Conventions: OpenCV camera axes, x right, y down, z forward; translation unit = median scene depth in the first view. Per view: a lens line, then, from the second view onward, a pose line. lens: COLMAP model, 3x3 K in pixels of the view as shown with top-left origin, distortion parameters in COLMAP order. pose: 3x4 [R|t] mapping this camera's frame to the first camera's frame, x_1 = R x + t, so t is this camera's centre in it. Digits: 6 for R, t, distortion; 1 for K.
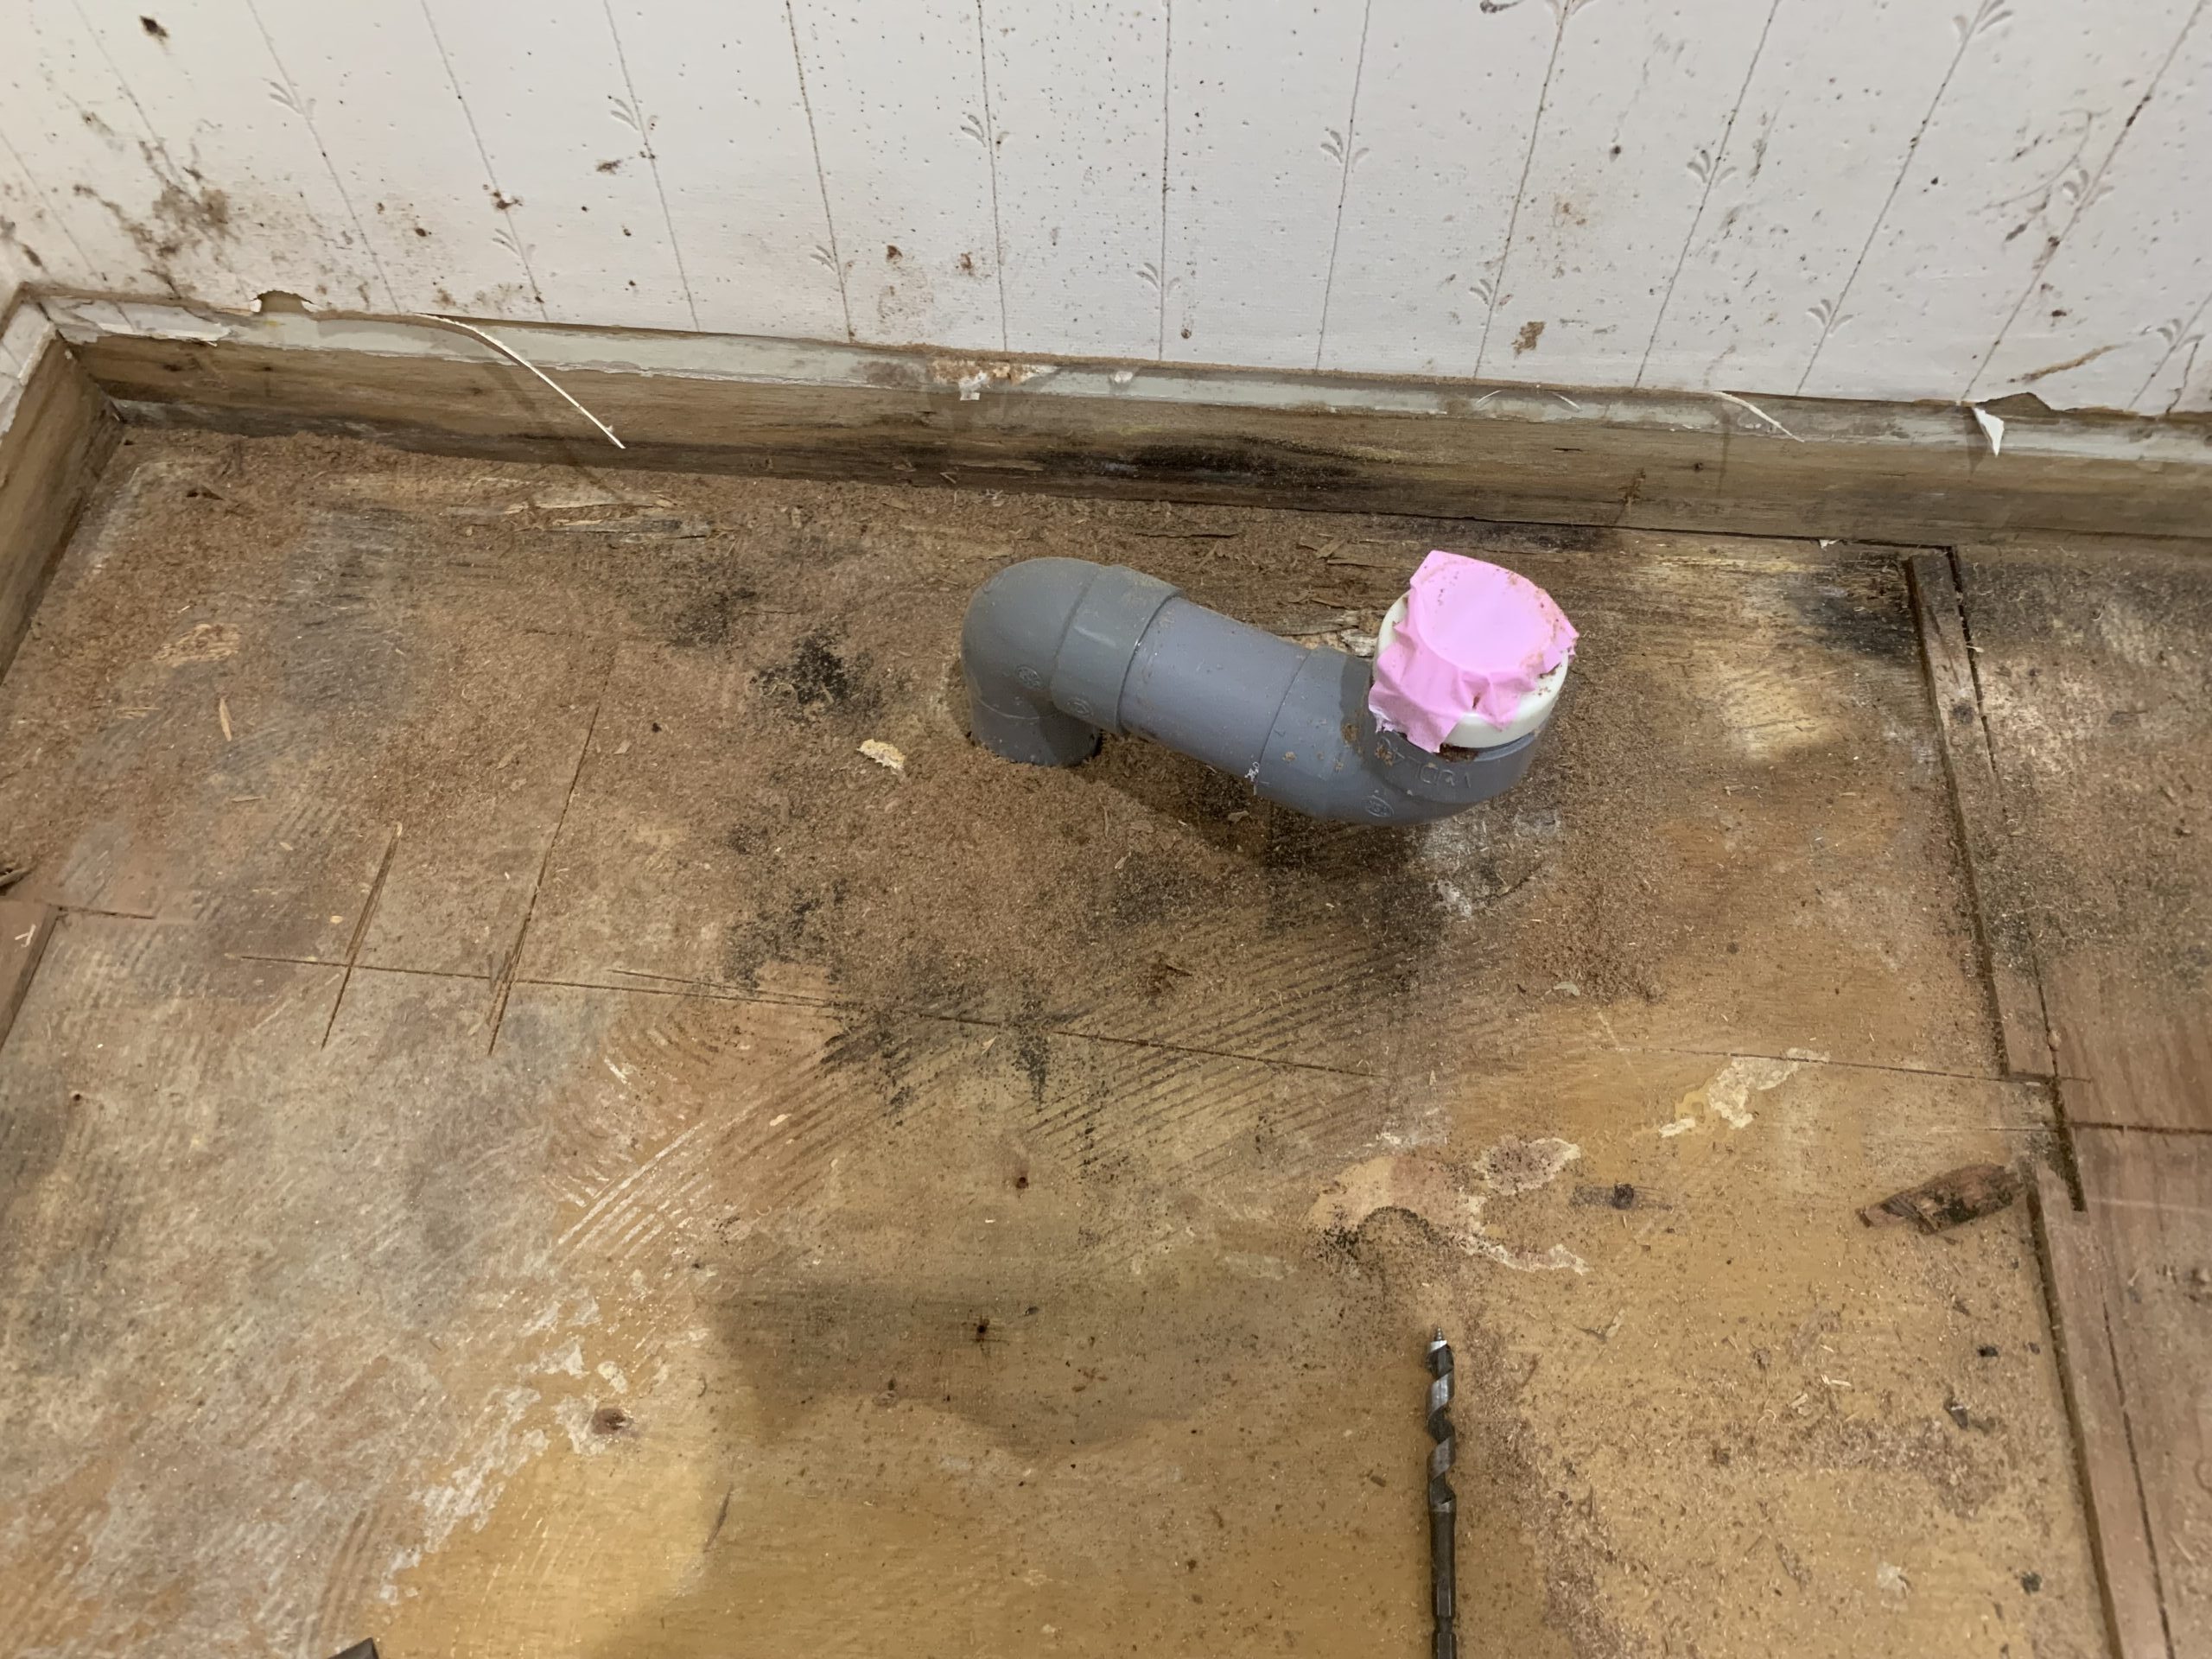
lens RADIAL K [[1708.0, 0, 1106.0], [0, 1708.0, 829.5], [0, 0, 1]] dist [-0.014920, 0.003505]
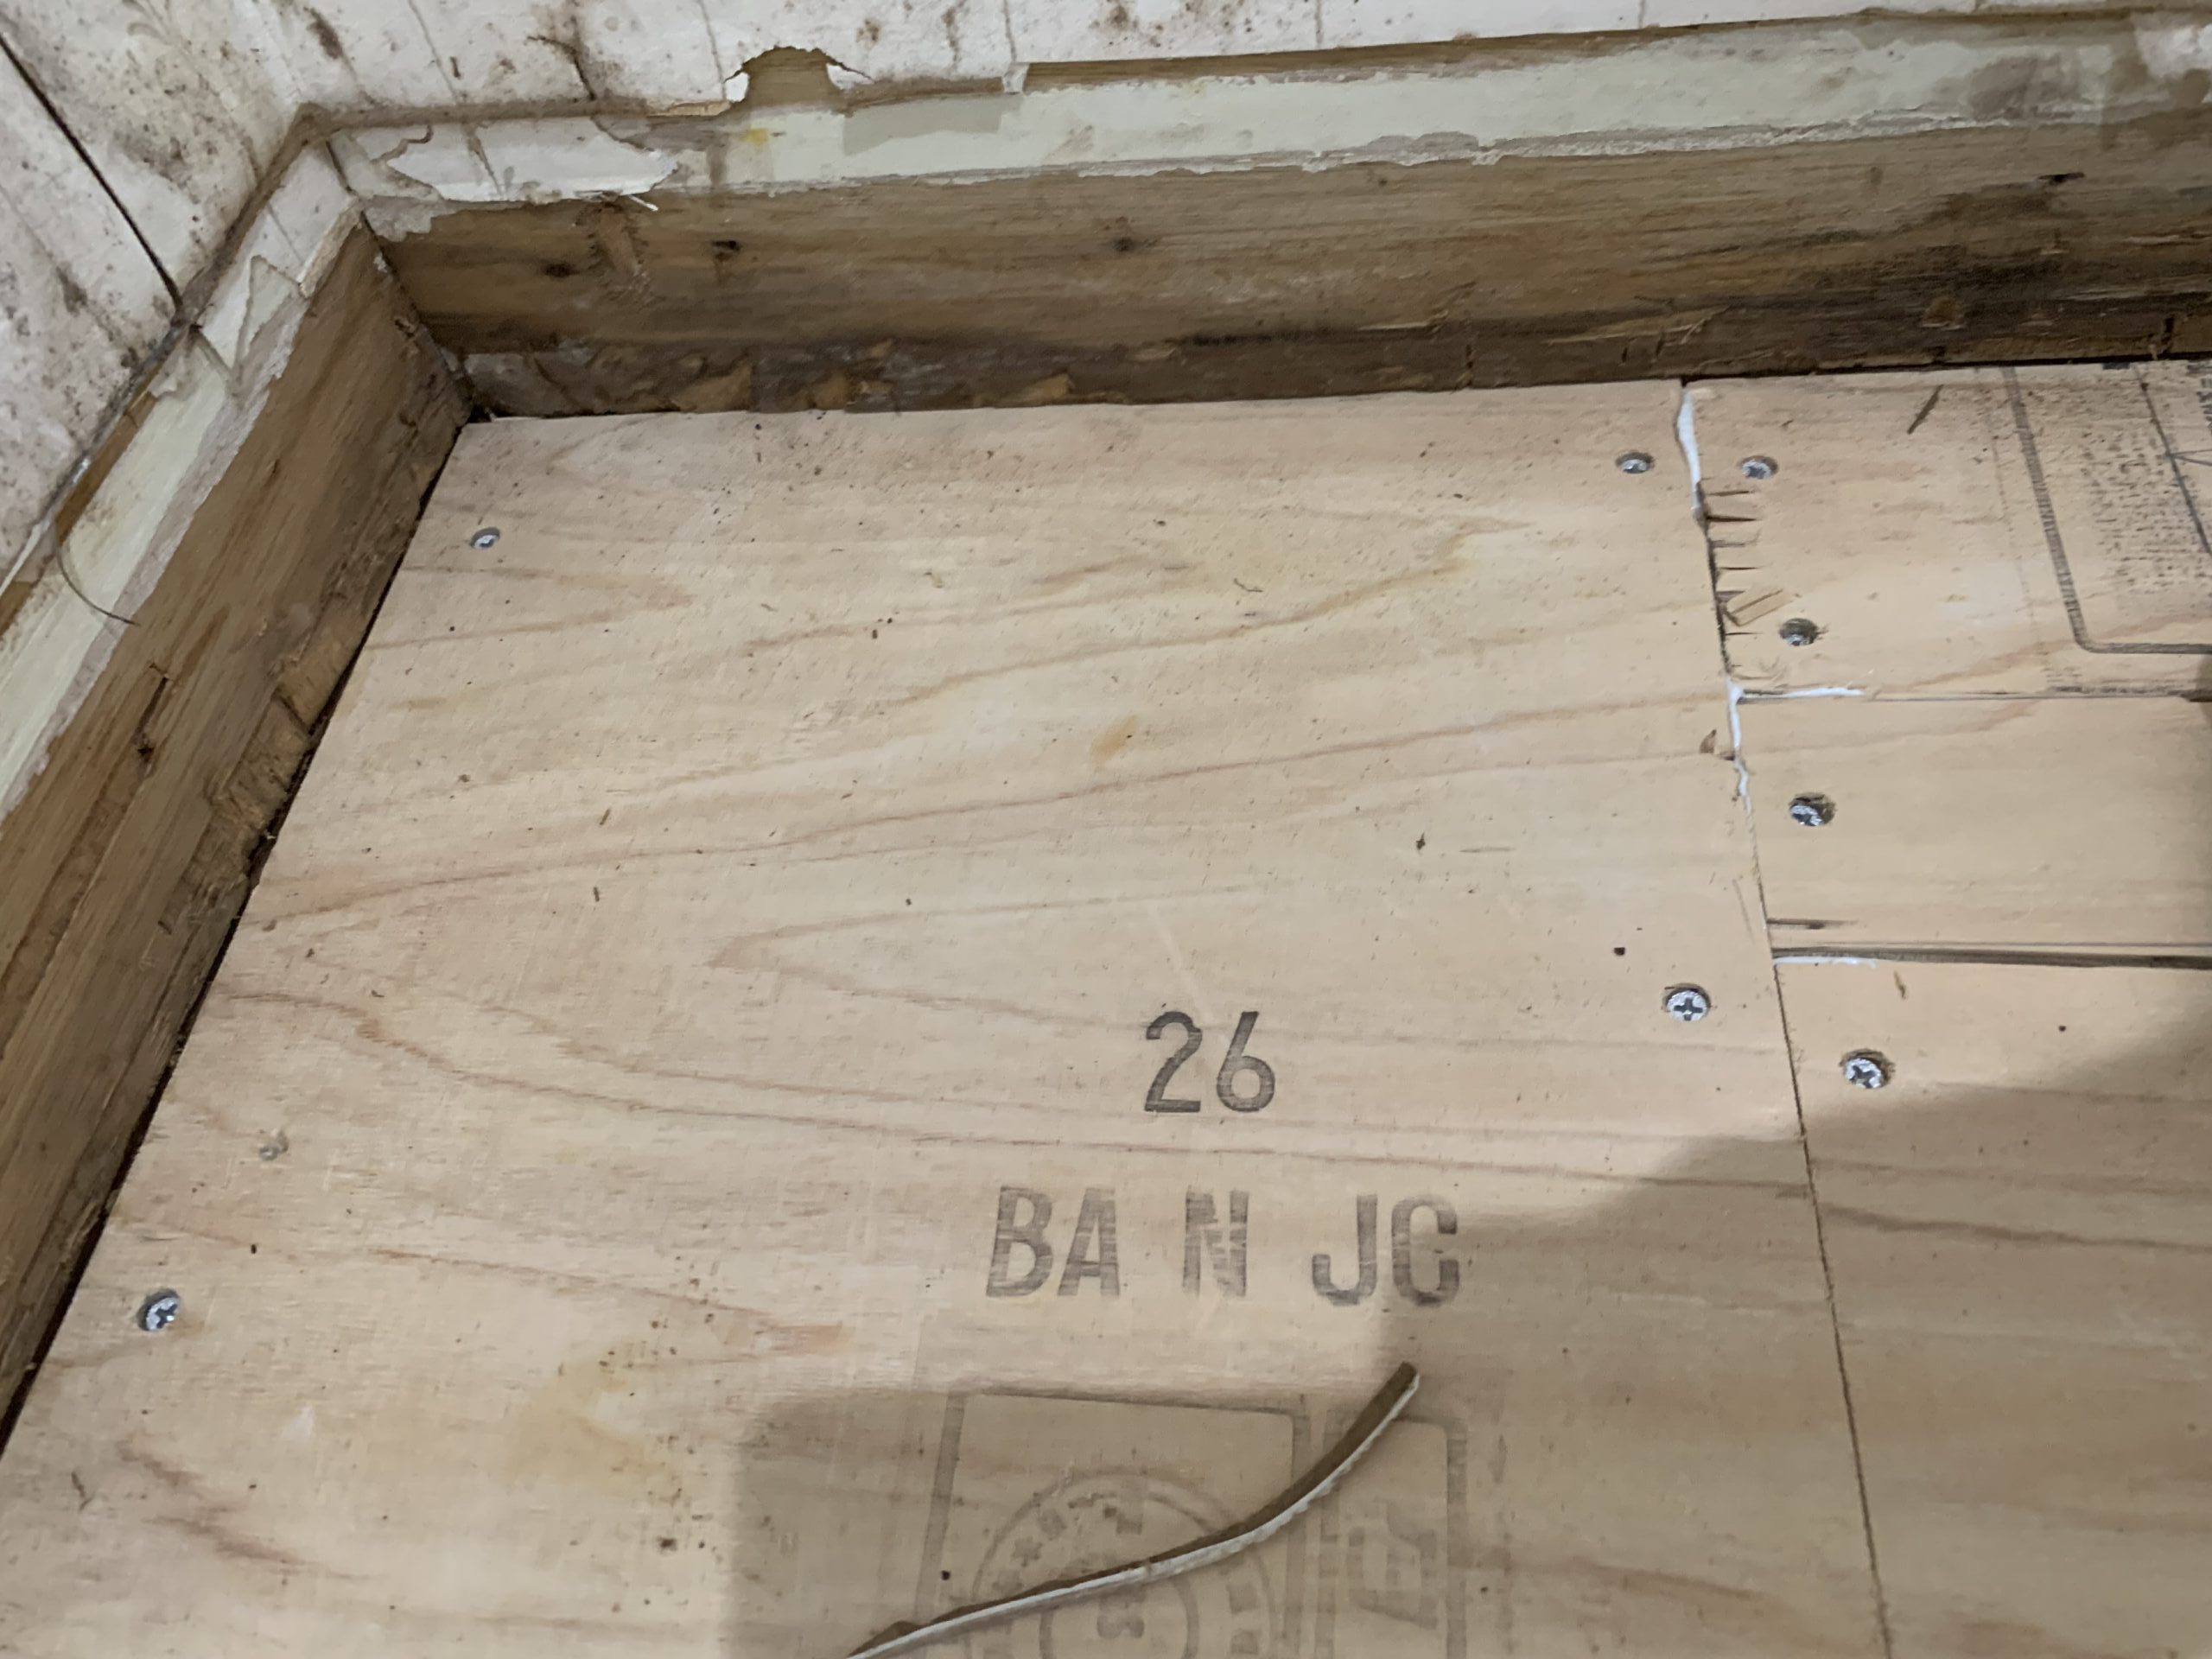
lens RADIAL K [[1708.0, 0, 1106.0], [0, 1708.0, 829.5], [0, 0, 1]] dist [-0.014920, 0.003505]
pose [[0.992899, -0.068601, -0.097193, -0.353763], [0.057162, 0.991609, -0.115946, -0.018447], [0.104331, 0.109567, 0.988489, 0.524753]]
